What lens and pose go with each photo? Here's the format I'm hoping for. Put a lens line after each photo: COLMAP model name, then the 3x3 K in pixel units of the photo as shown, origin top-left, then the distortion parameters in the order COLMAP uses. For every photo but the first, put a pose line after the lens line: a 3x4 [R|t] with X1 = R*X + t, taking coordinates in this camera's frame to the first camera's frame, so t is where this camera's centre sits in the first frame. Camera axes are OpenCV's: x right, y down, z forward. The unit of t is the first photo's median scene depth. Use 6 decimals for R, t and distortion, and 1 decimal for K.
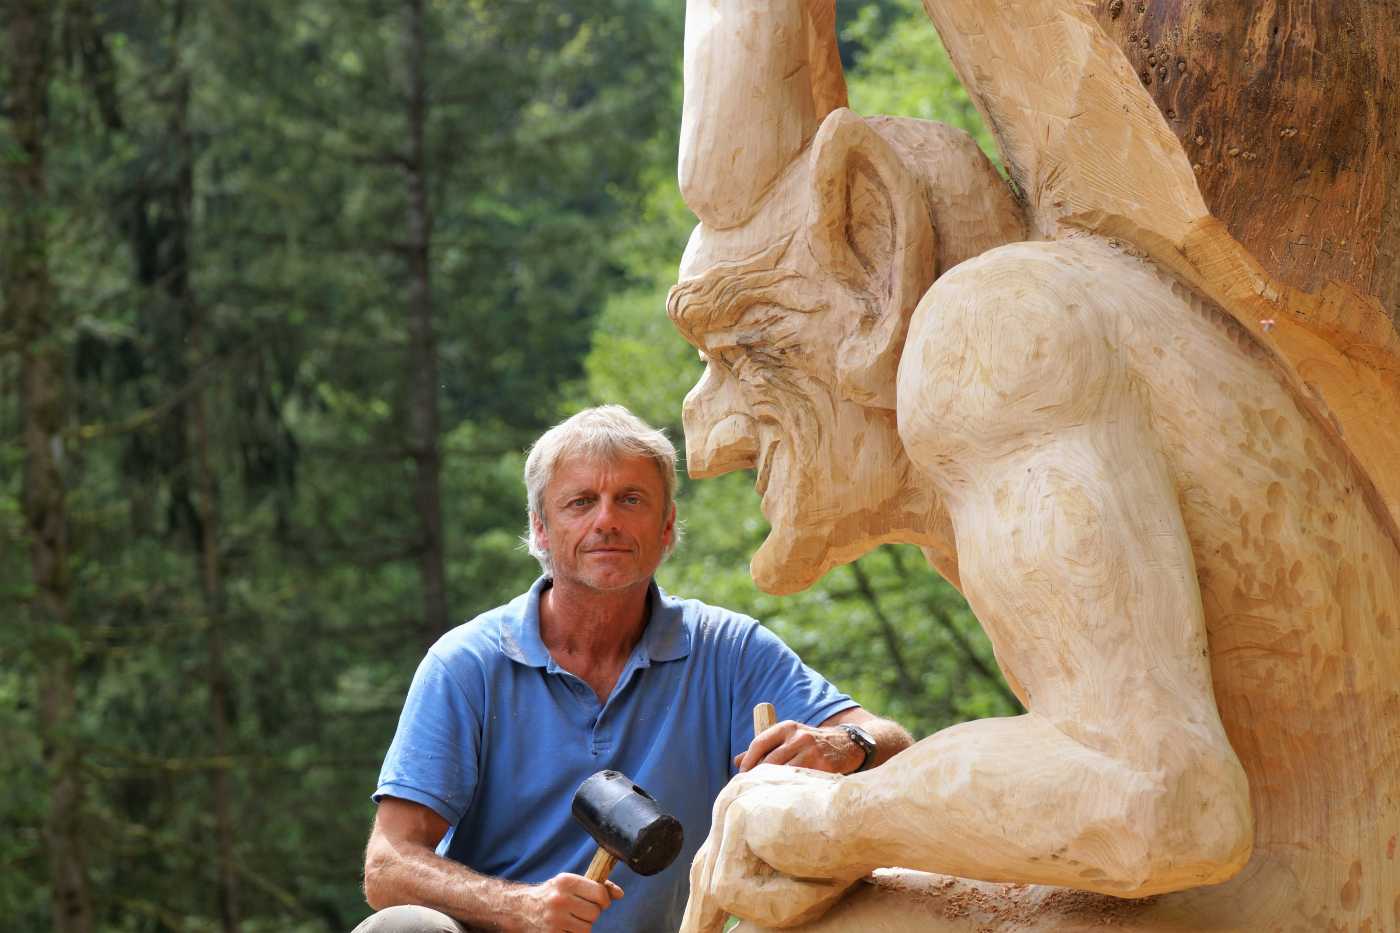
lens RADIAL K [[5554.6, 0, 700.0], [0, 5554.6, 466.5], [0, 0, 1]] dist [-0.297814, 3.254116]
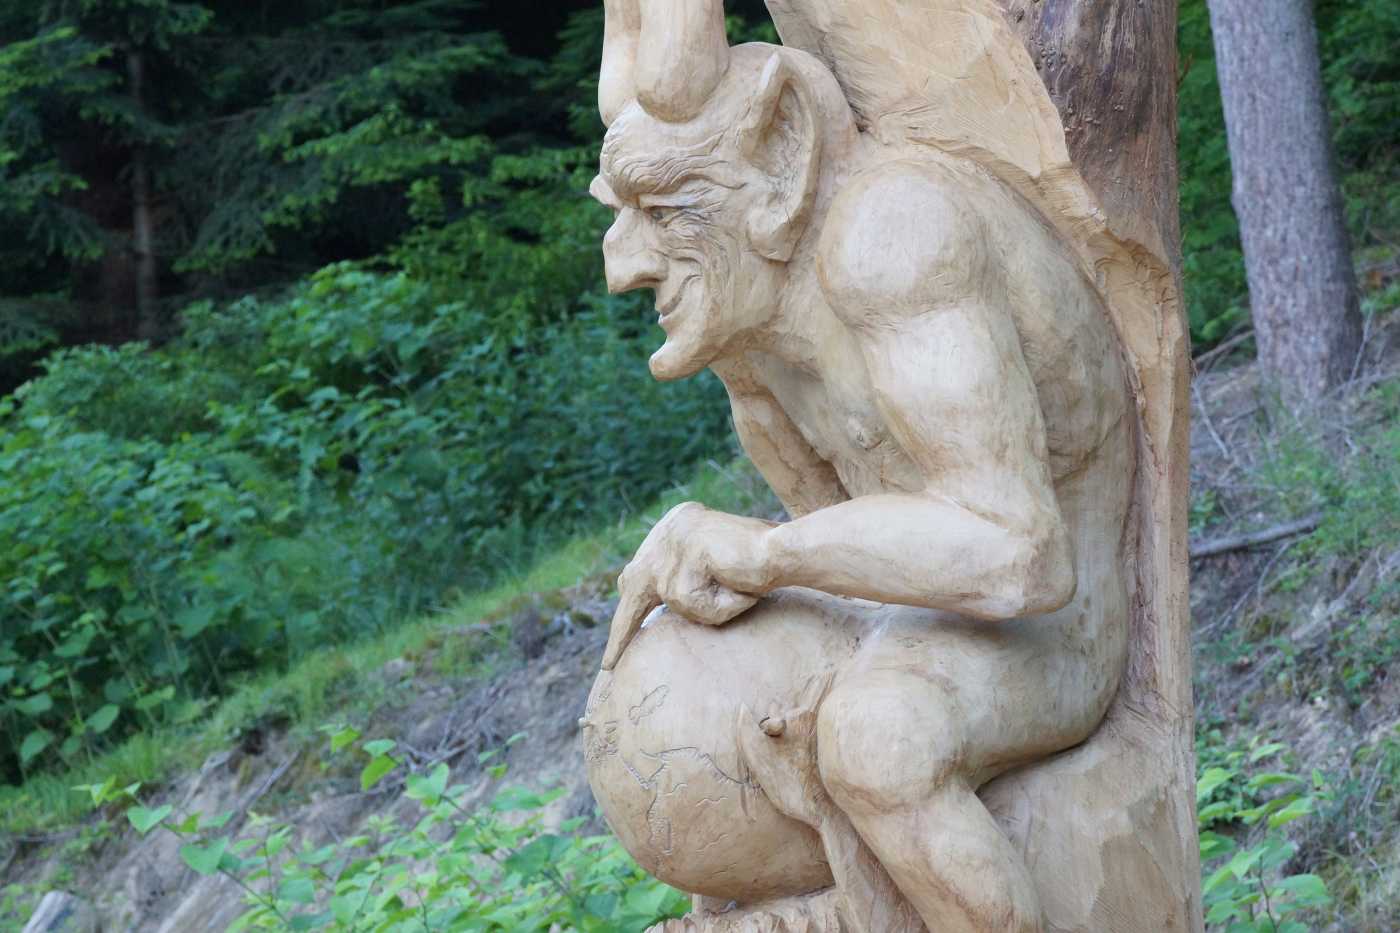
lens RADIAL K [[9692.5, 0, 700.0], [0, 9692.5, 466.5], [0, 0, 1]] dist [0.087853, -35.699905]
pose [[0.910448, 0.049467, 0.410654, -1.042834], [-0.087510, 0.993385, 0.074353, -0.146567], [-0.404259, -0.103631, 0.908755, -1.299634]]
